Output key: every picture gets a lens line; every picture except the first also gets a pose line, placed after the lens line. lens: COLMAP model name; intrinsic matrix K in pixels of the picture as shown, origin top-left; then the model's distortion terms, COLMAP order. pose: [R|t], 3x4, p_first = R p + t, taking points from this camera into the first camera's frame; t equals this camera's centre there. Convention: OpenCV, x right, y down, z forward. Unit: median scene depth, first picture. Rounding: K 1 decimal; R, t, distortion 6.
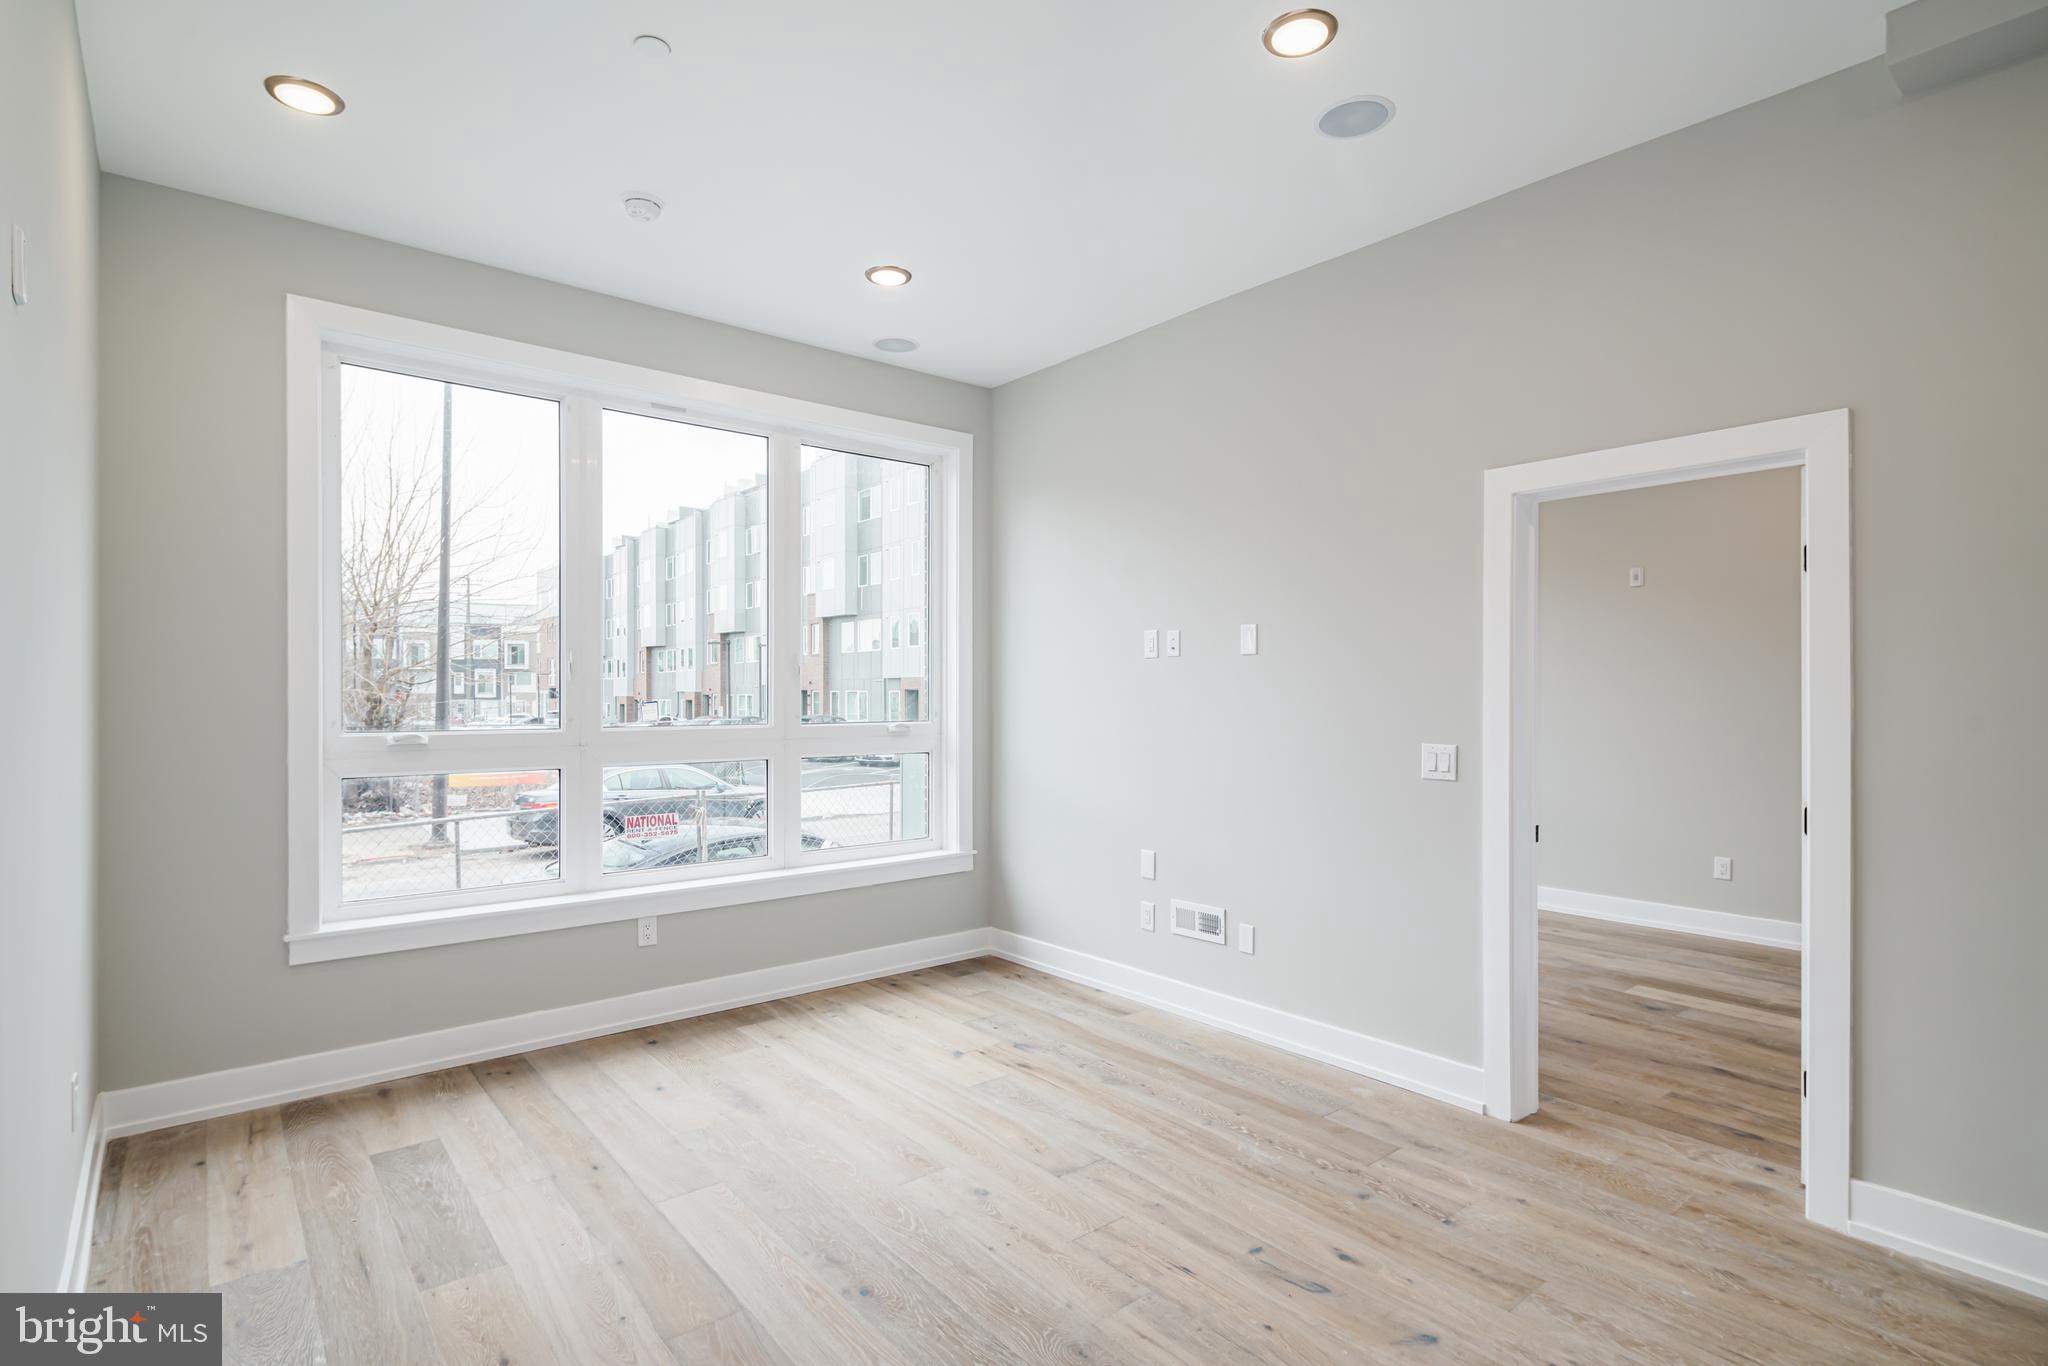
lens RADIAL K [[995.7, 0, 1024.0], [0, 995.7, 683.0], [0, 0, 1]] dist [0.001279, 0.000526]
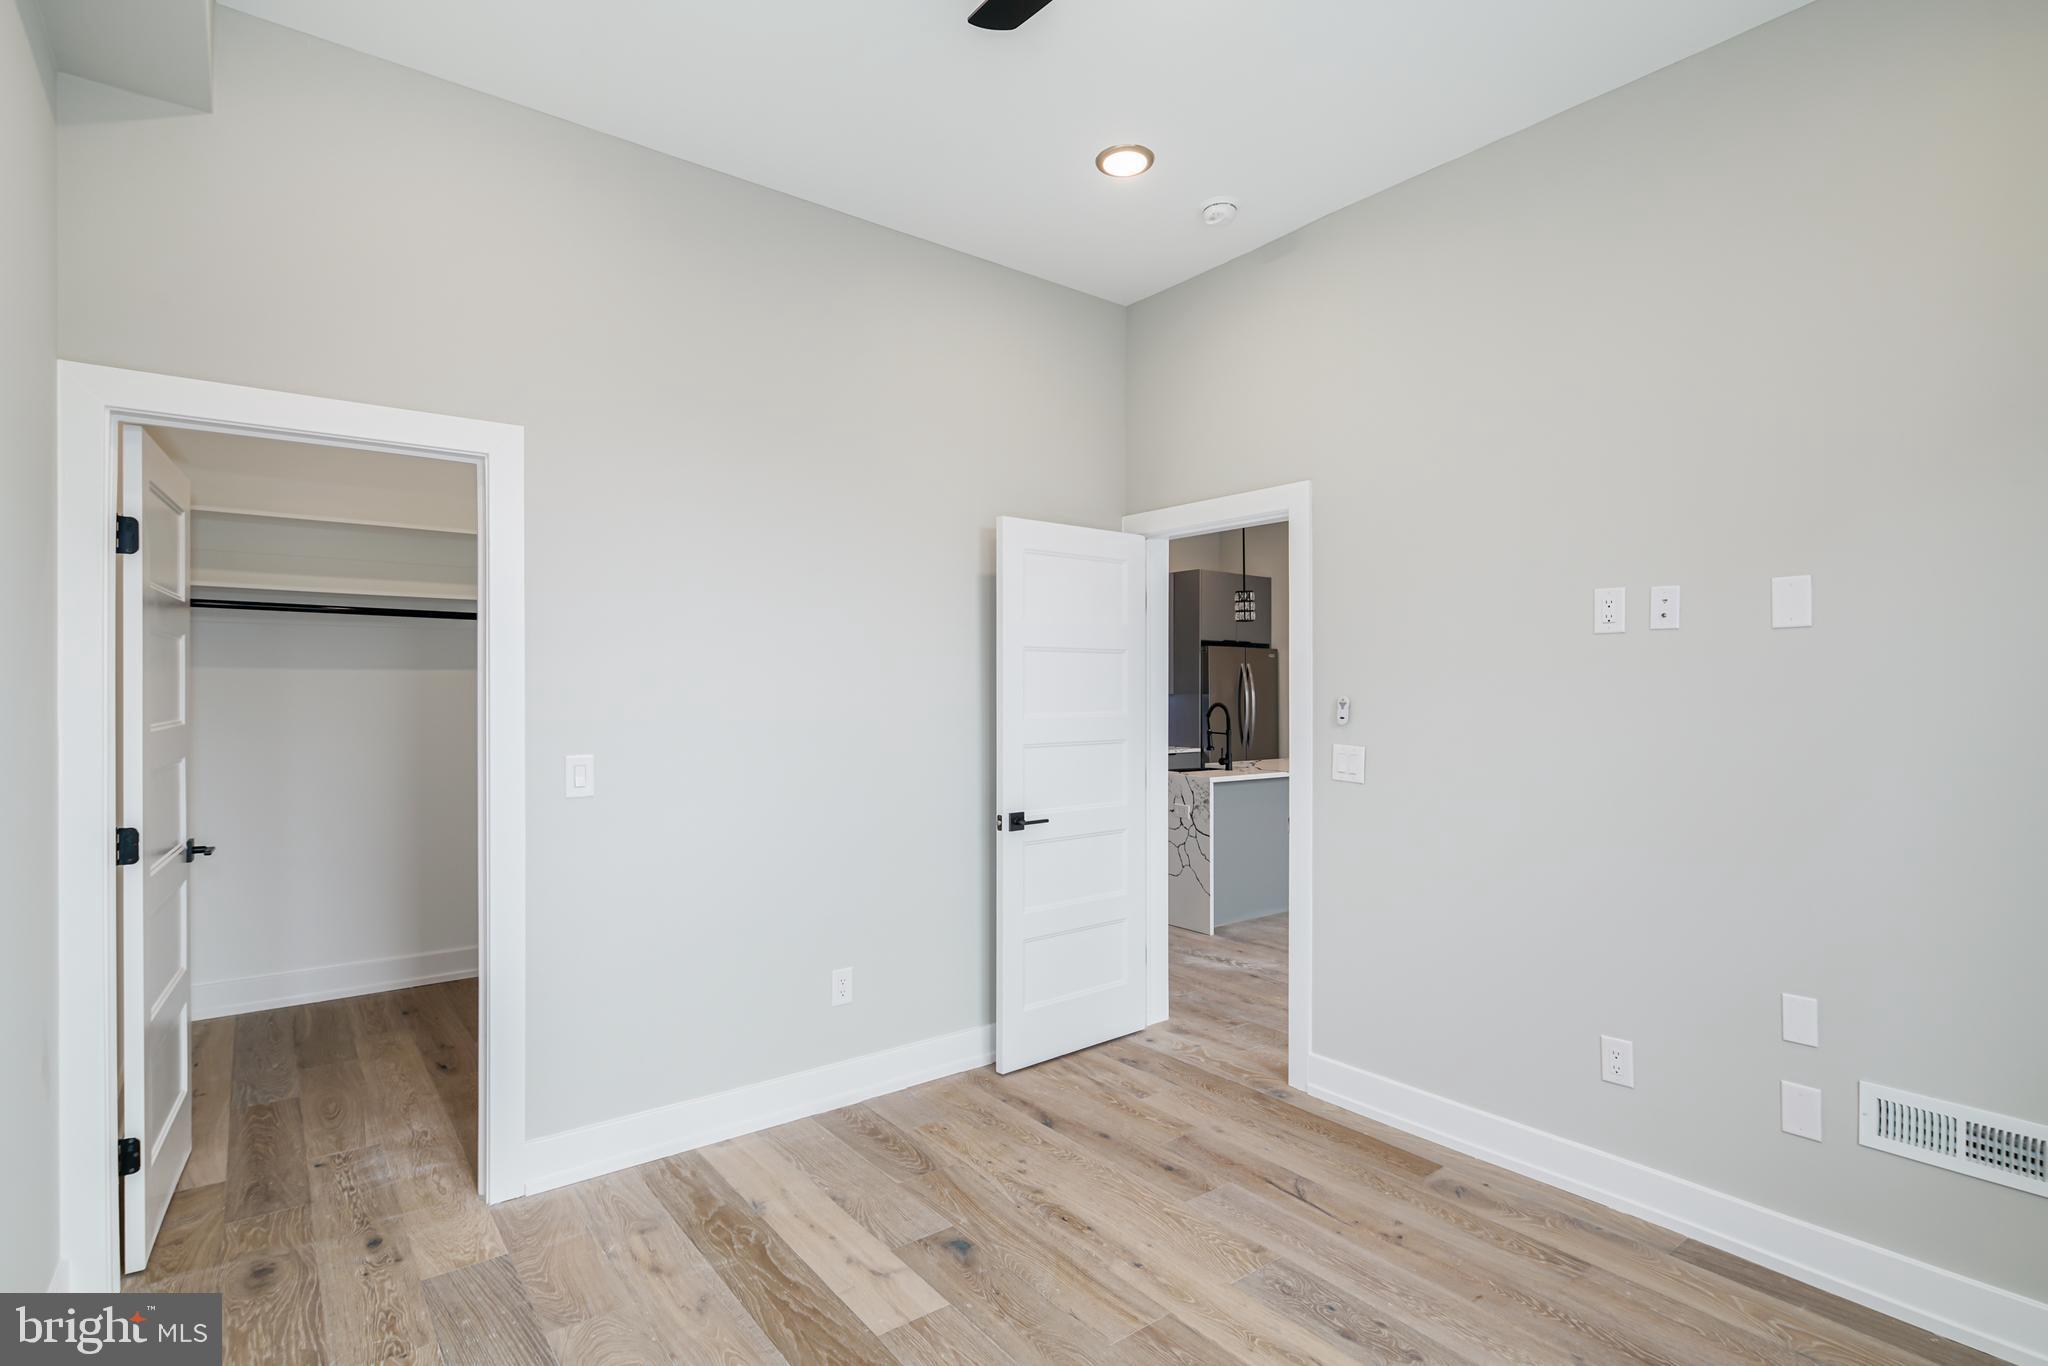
lens RADIAL K [[995.7, 0, 1024.0], [0, 995.7, 683.0], [0, 0, 1]] dist [0.001279, 0.000526]
pose [[-0.999510, 0.006576, 0.030590, 0.444739], [0.005647, 0.999524, -0.030343, 0.022181], [-0.030775, -0.030155, -0.999071, 1.205674]]
